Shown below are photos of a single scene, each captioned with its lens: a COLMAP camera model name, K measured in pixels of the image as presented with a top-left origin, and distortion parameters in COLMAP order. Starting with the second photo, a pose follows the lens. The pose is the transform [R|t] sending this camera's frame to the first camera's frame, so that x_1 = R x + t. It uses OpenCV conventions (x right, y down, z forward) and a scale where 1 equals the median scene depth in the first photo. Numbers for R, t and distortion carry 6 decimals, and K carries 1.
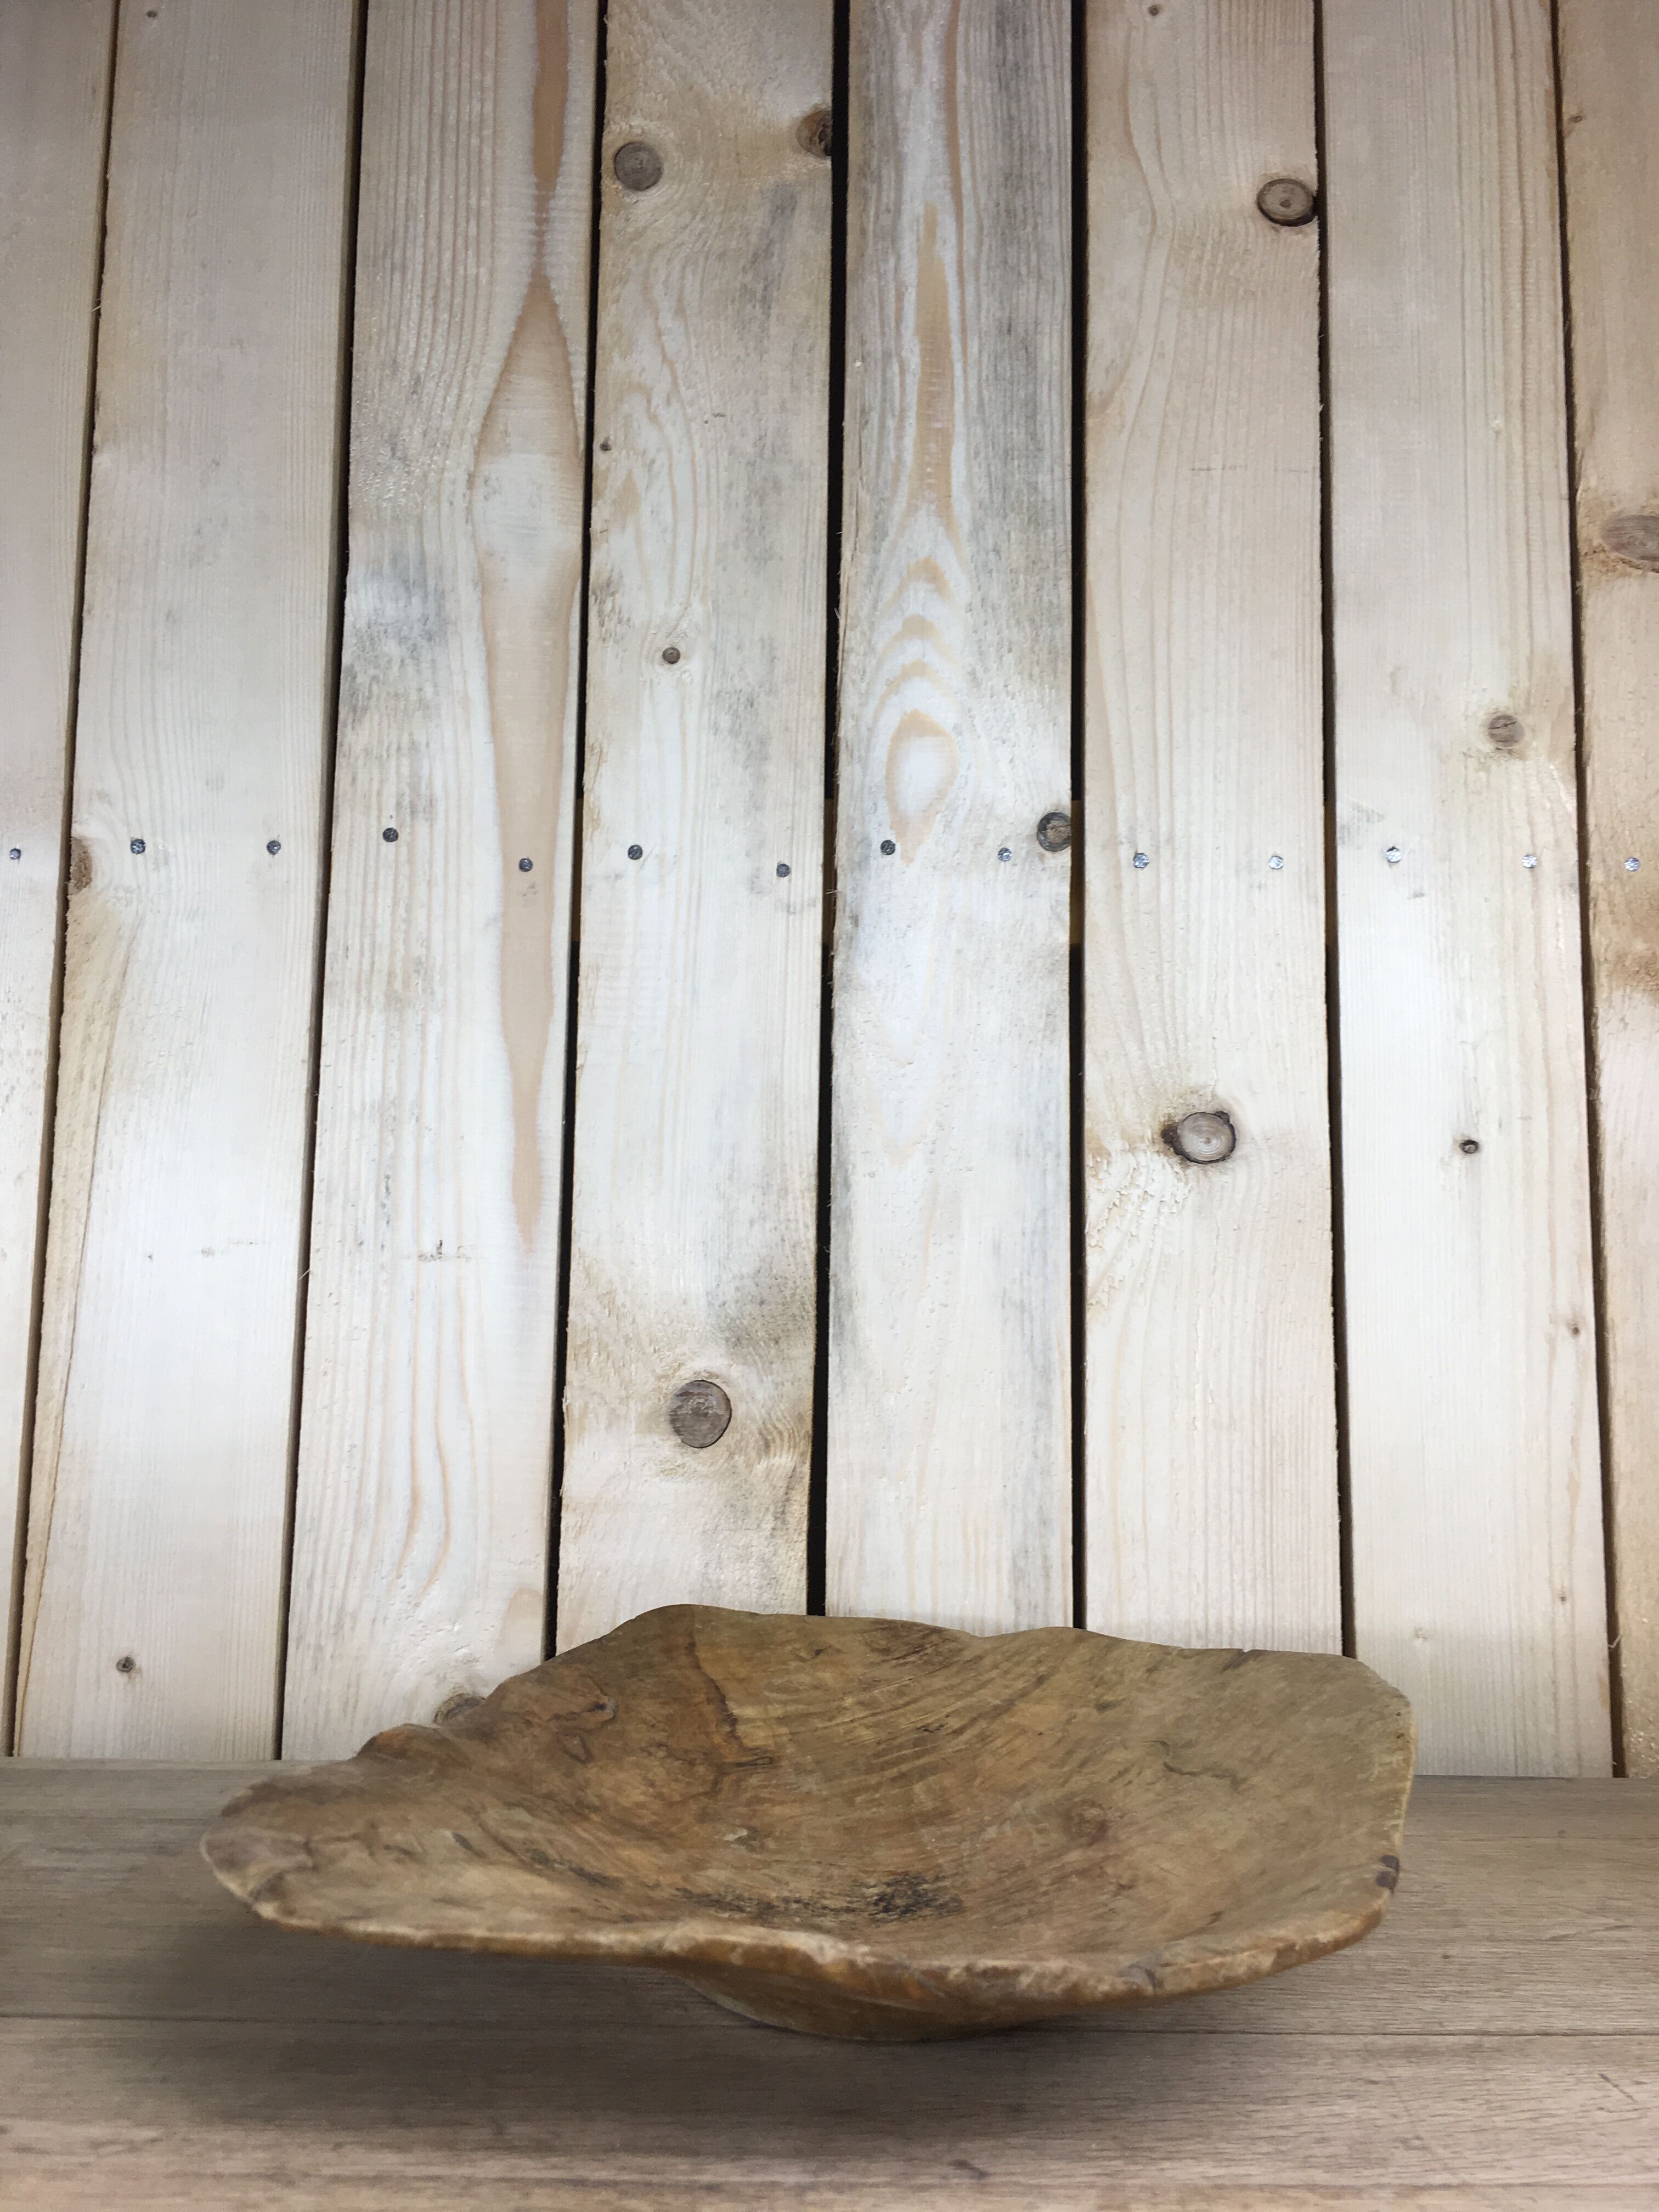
lens RADIAL K [[1904.7, 0, 817.3], [0, 1904.7, 1104.3], [0, 0, 1]] dist [0.083346, -0.127981]
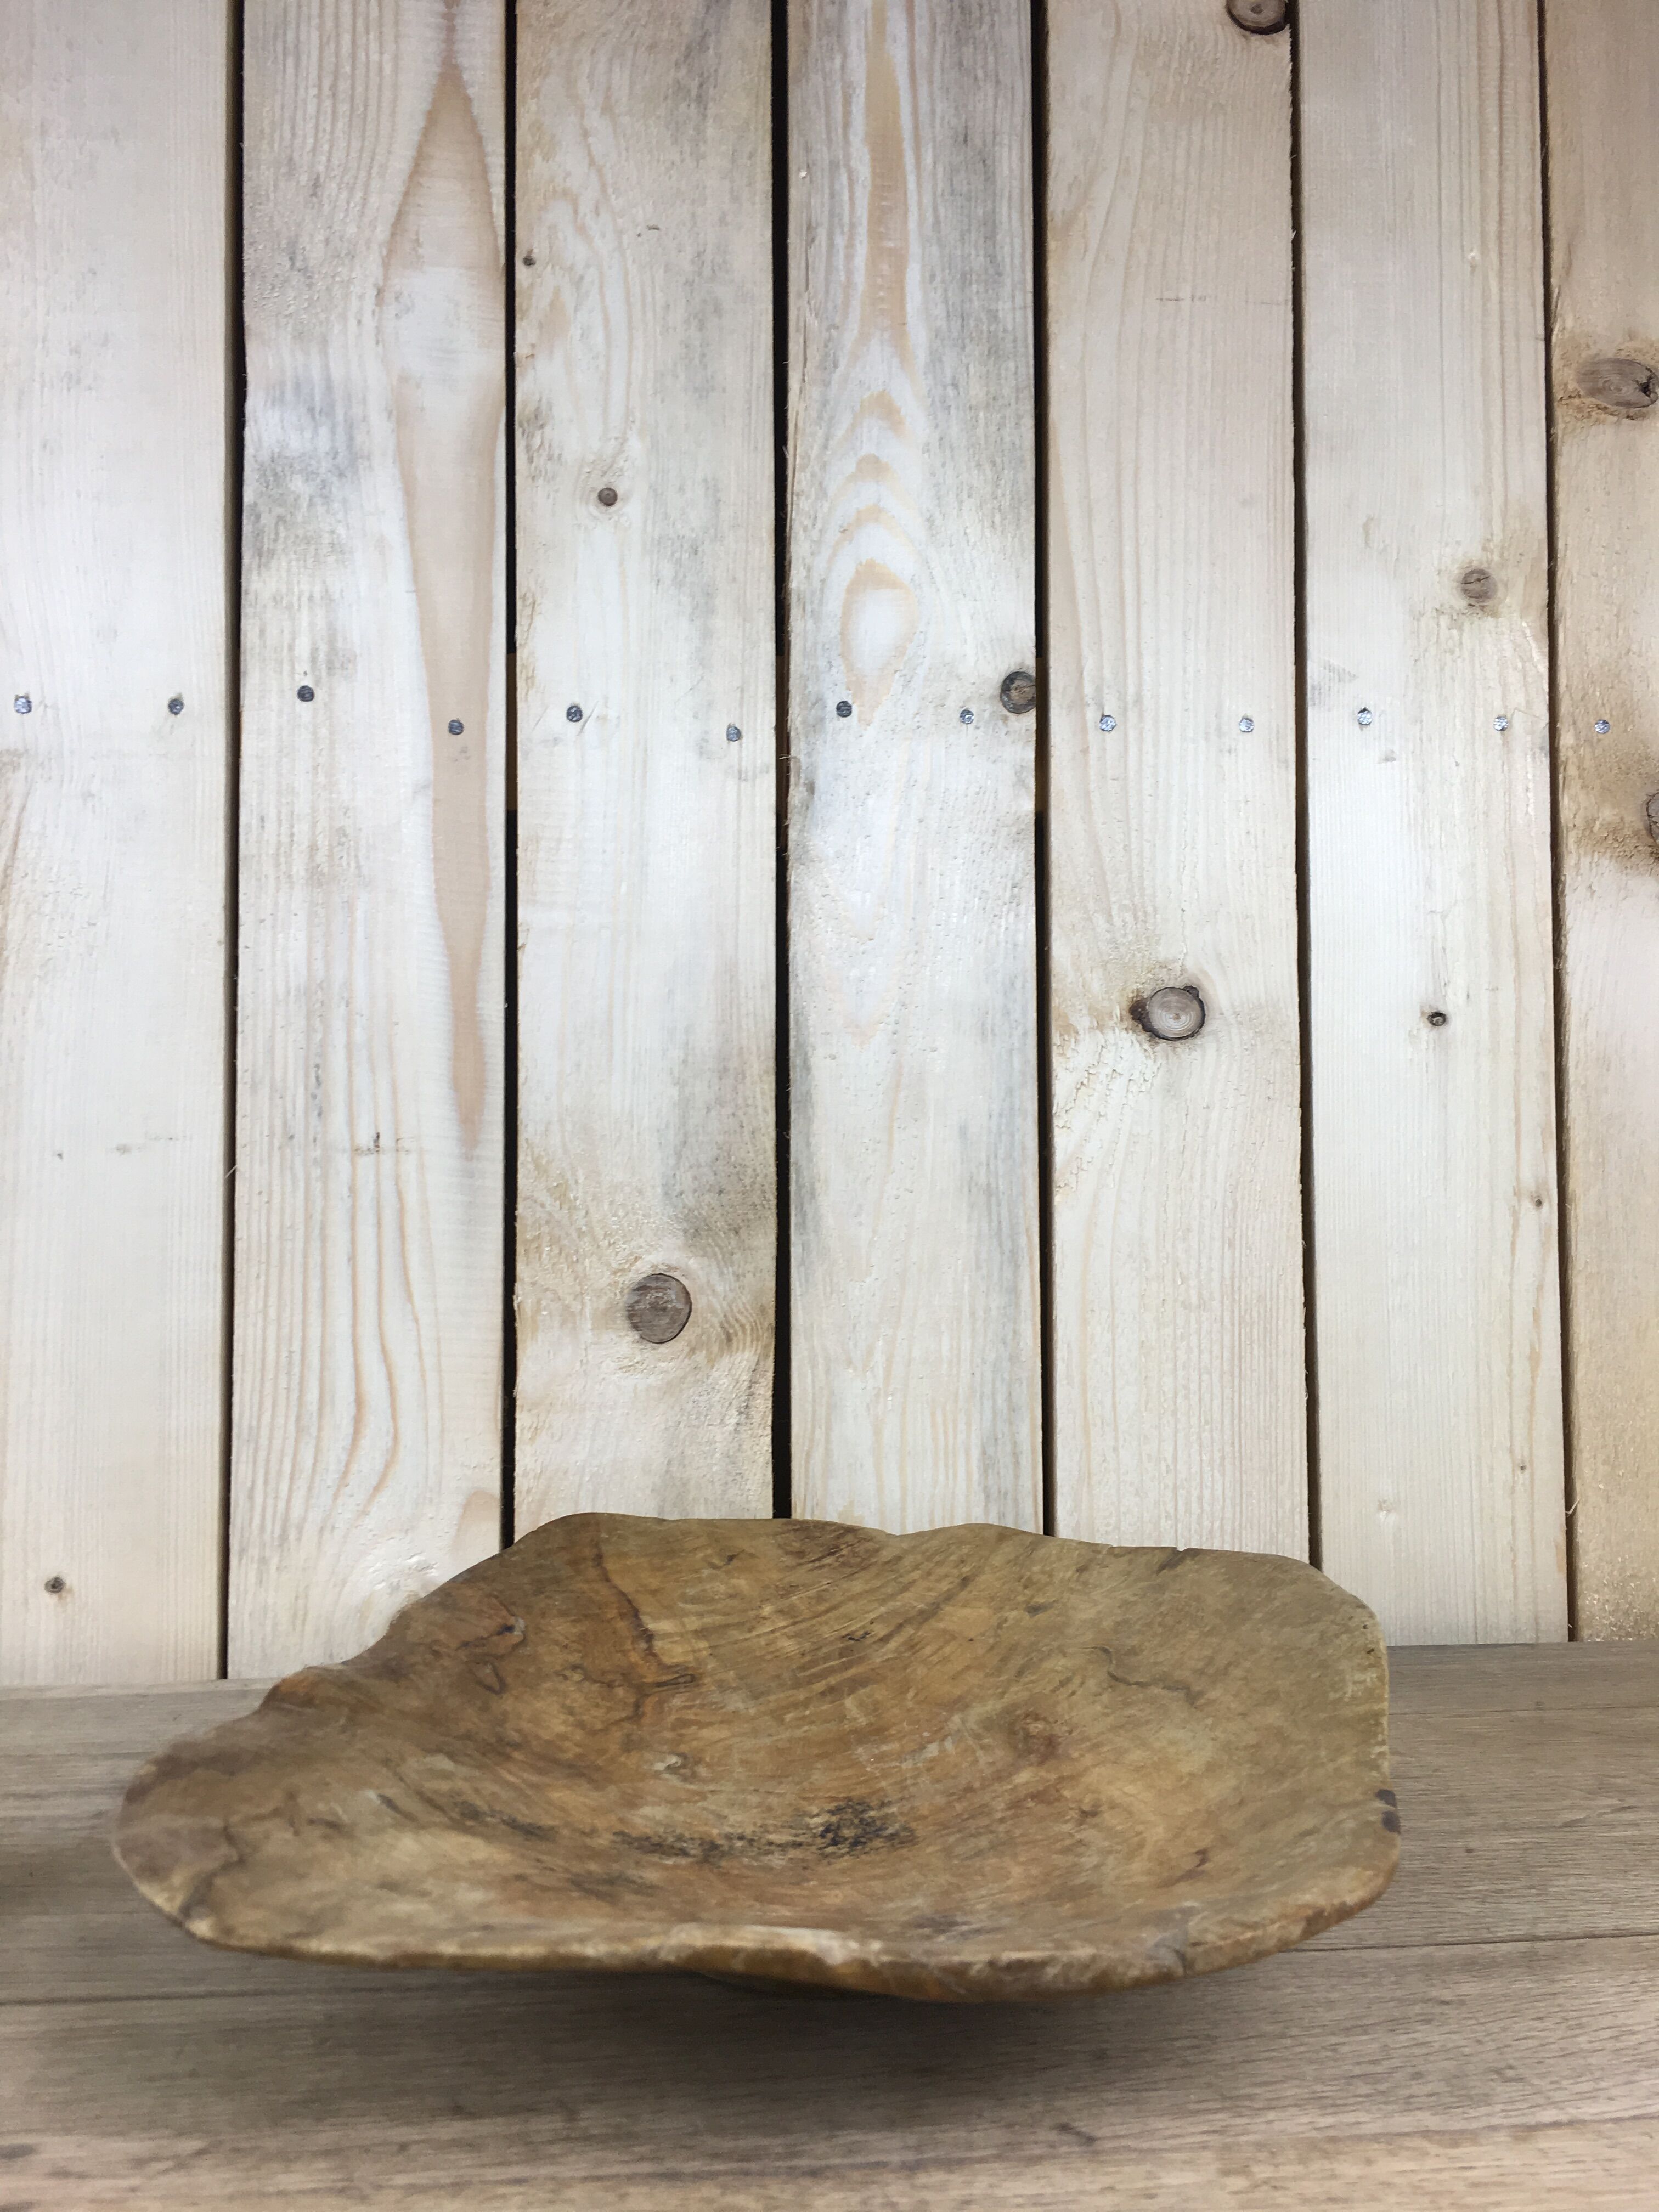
lens RADIAL K [[1904.7, 0, 819.9], [0, 1904.7, 1106.5], [0, 0, 1]] dist [0.083346, -0.127981]
pose [[0.996413, -0.016059, 0.083085, -0.056741], [0.008893, 0.996262, 0.085919, -0.020143], [-0.084154, -0.084872, 0.992832, 0.046797]]
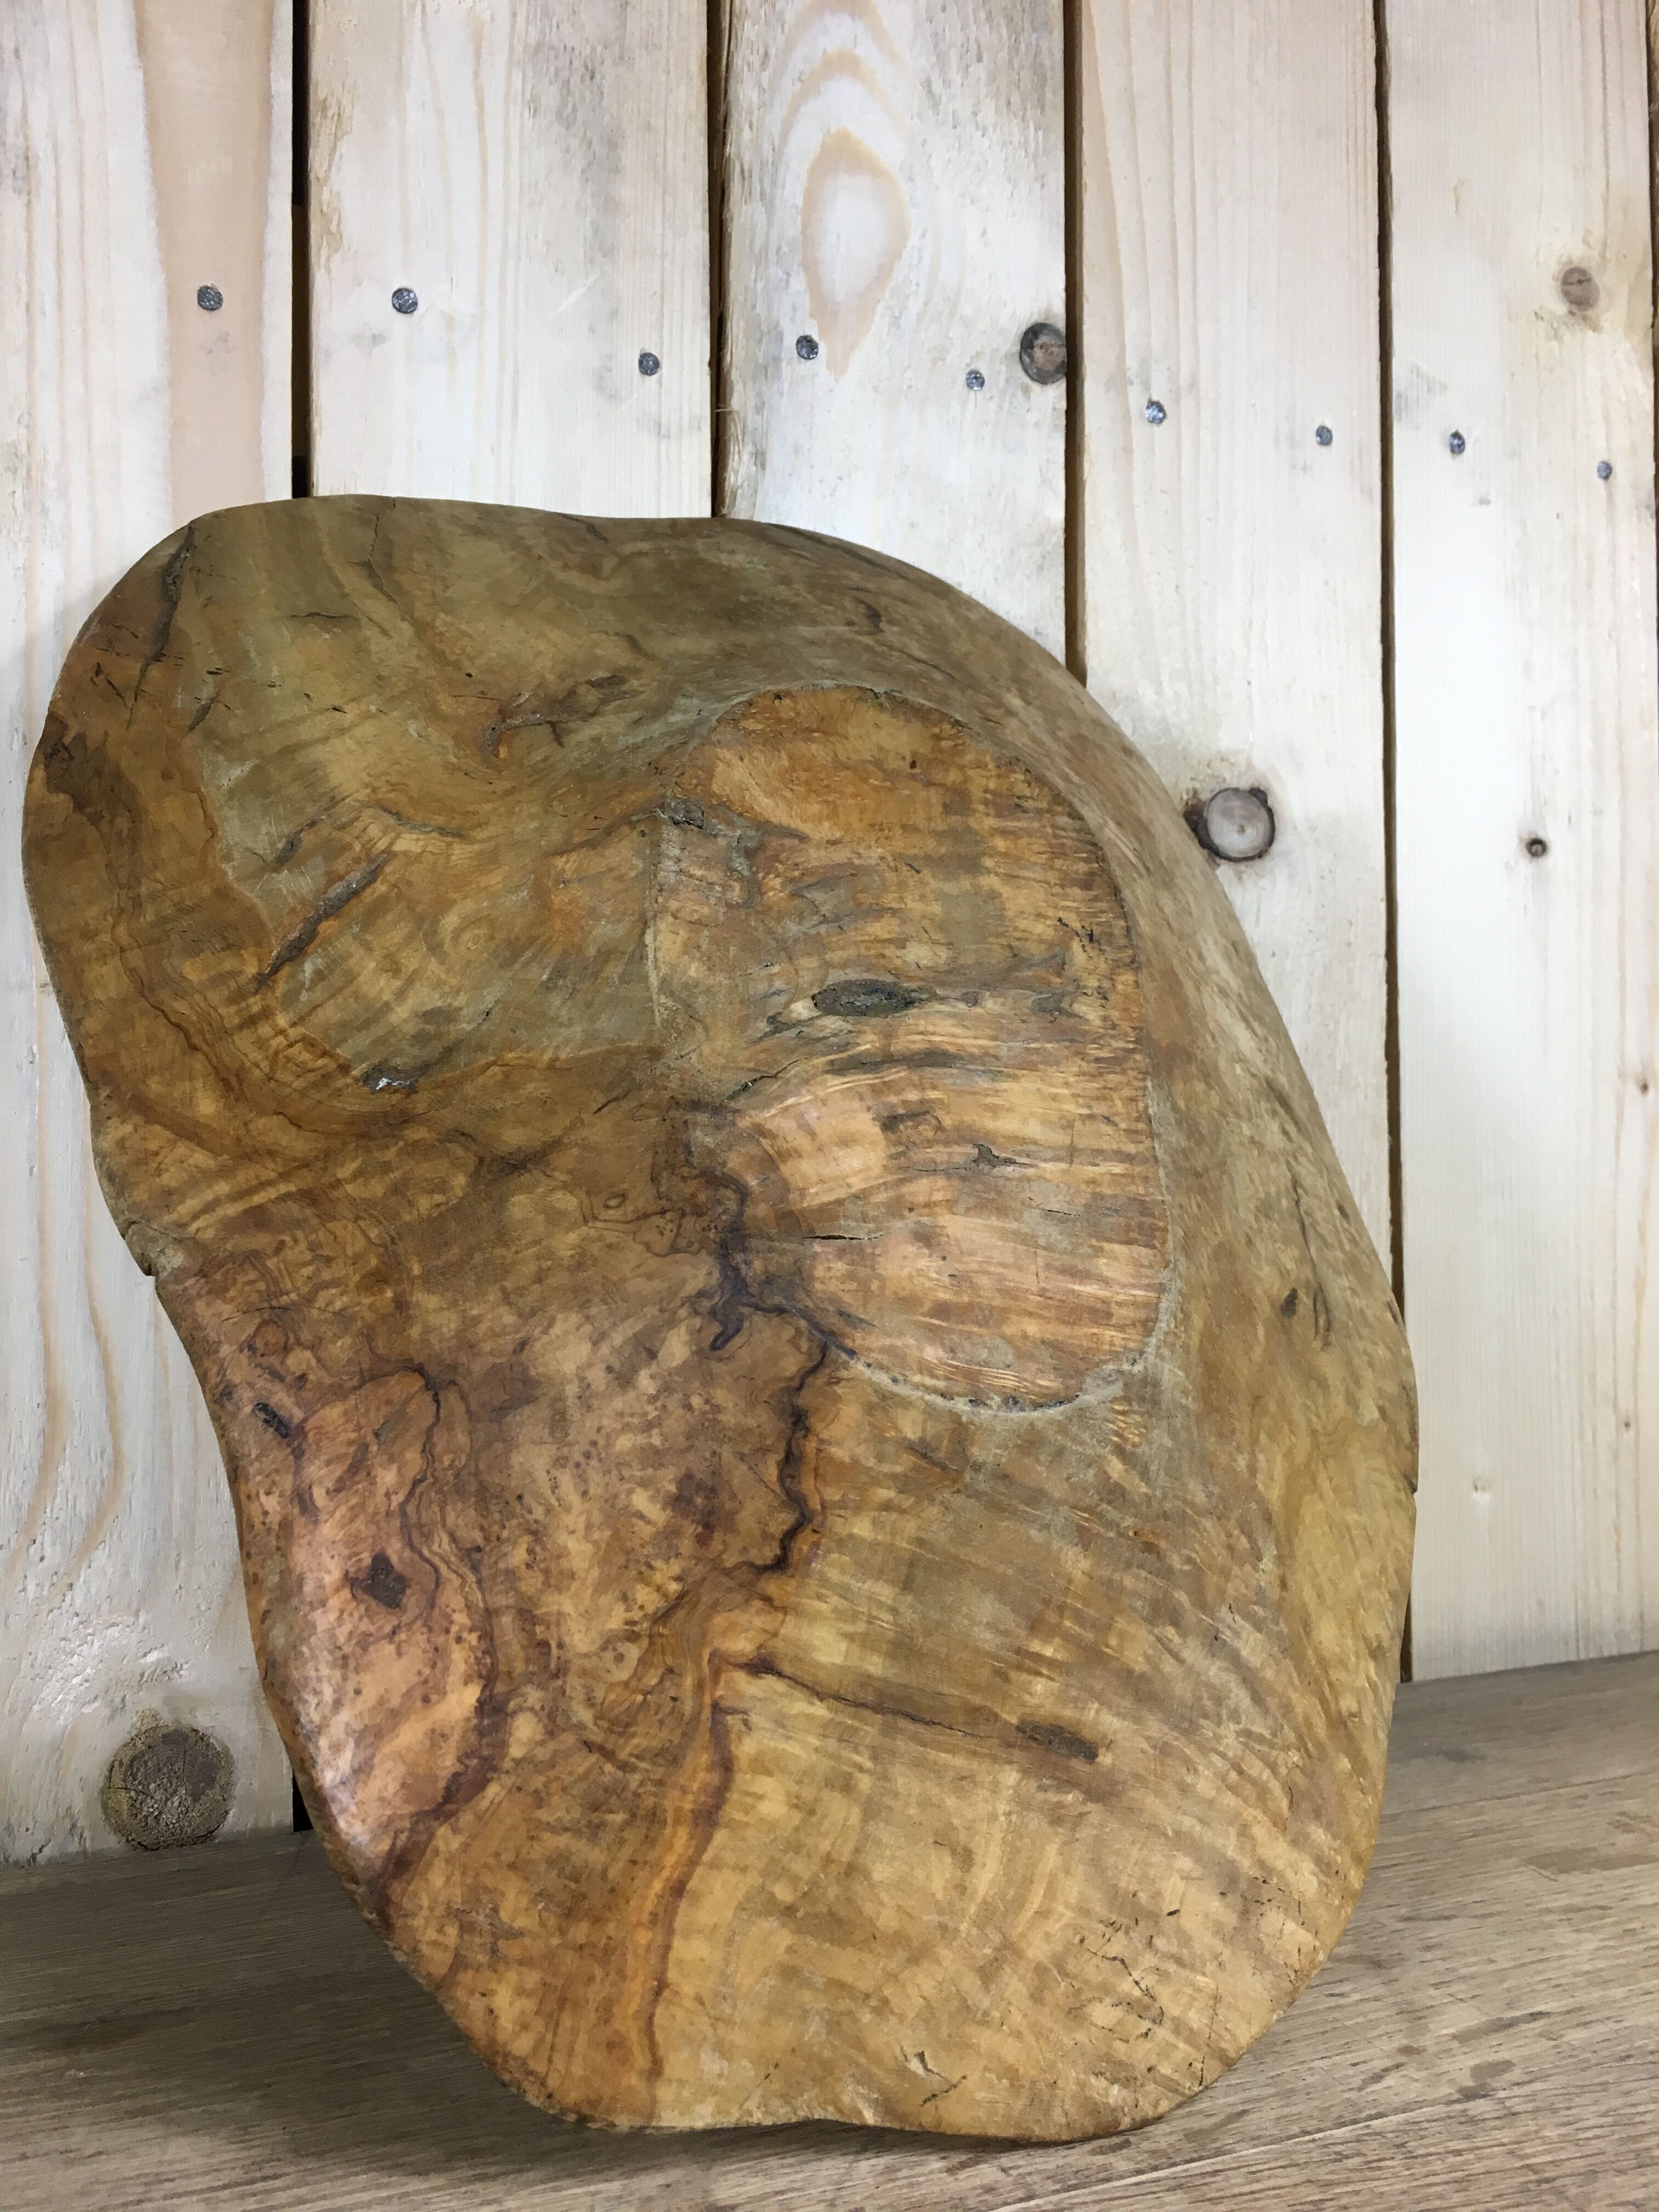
lens RADIAL K [[1904.7, 0, 817.7], [0, 1904.7, 1109.8], [0, 0, 1]] dist [0.083346, -0.127981]
pose [[0.936083, -0.017202, 0.351359, -0.189287], [-0.020307, 0.994496, 0.102790, 0.051794], [-0.351194, -0.103355, 0.930581, 0.378995]]
